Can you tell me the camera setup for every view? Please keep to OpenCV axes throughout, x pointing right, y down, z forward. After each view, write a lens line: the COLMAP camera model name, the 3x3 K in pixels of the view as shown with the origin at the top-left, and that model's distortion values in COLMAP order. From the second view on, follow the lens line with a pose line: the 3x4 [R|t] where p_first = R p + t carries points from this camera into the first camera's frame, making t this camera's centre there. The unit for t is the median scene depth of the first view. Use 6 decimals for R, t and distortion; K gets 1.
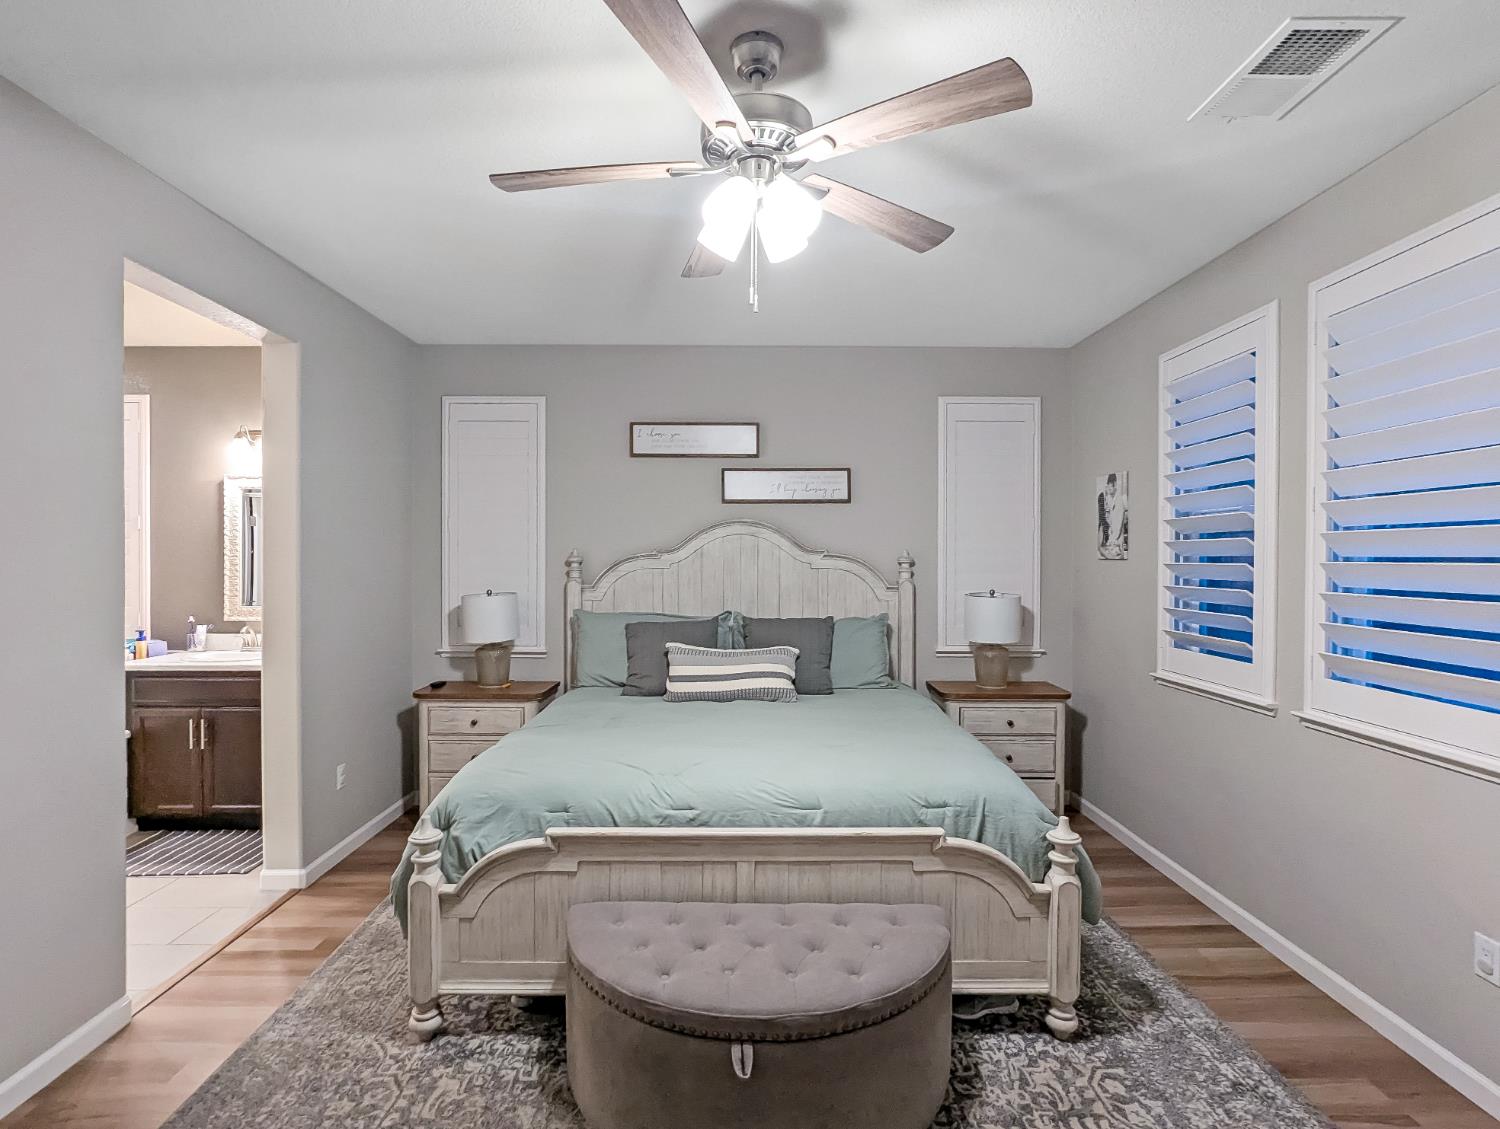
lens RADIAL K [[753.4, 0, 755.9], [0, 753.4, 566.5], [0, 0, 1]] dist [-0.014409, 0.005564]
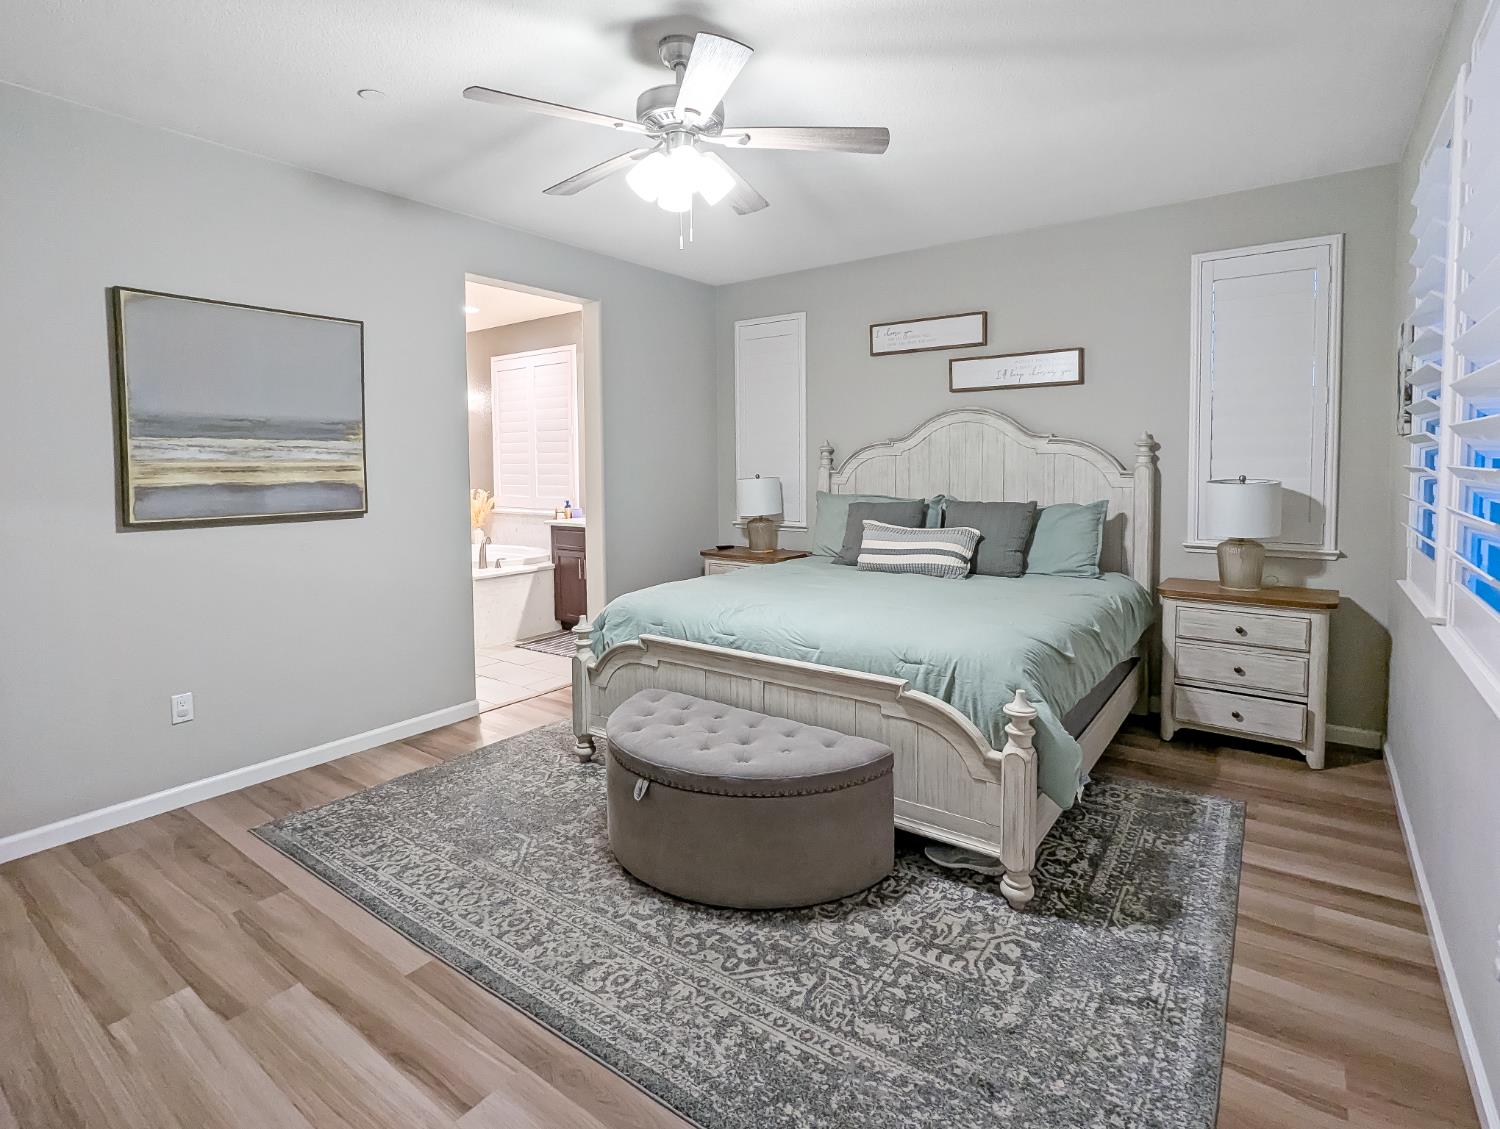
lens RADIAL K [[753.4, 0, 777.2], [0, 753.4, 493.5], [0, 0, 1]] dist [-0.014409, 0.005564]
pose [[0.811519, 0.015962, -0.584107, 0.456302], [0.004926, 0.999404, 0.034156, 0.023347], [0.584305, -0.030596, 0.810957, 0.006218]]
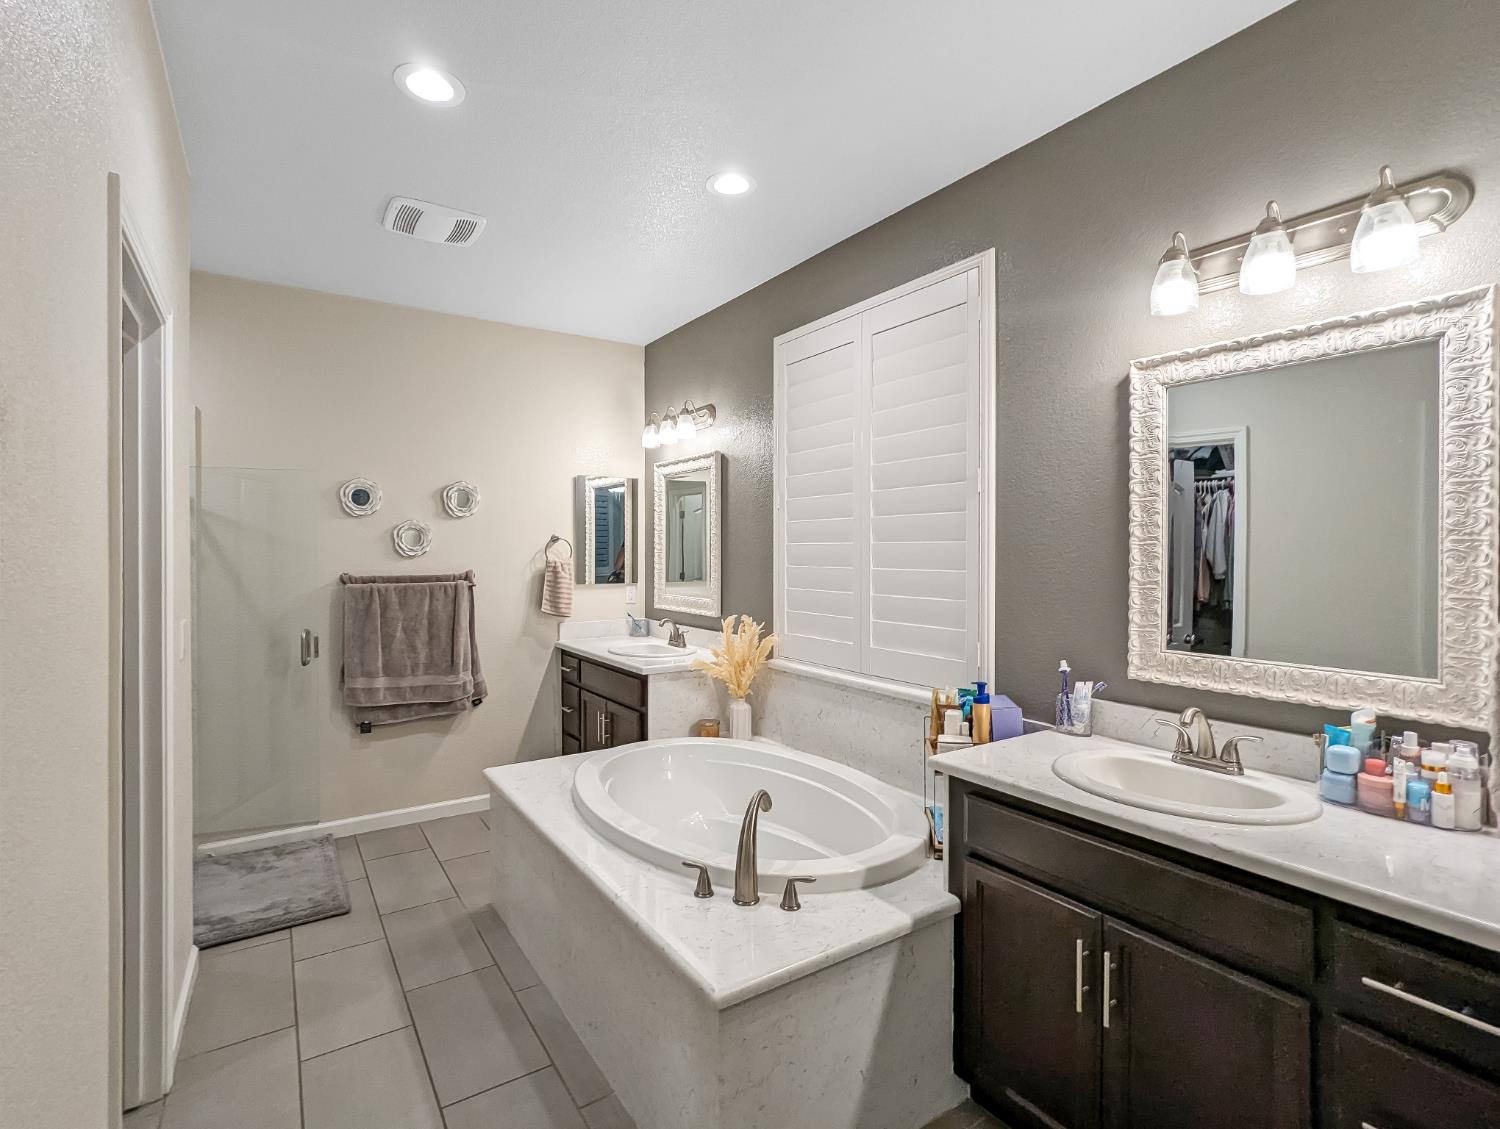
lens RADIAL K [[753.4, 0, 739.9], [0, 753.4, 556.7], [0, 0, 1]] dist [-0.014409, 0.005564]
pose [[0.531631, 0.007278, -0.846945, -0.505276], [-0.005531, 0.999972, 0.005121, -0.004104], [0.846958, 0.001962, 0.531656, 0.624025]]
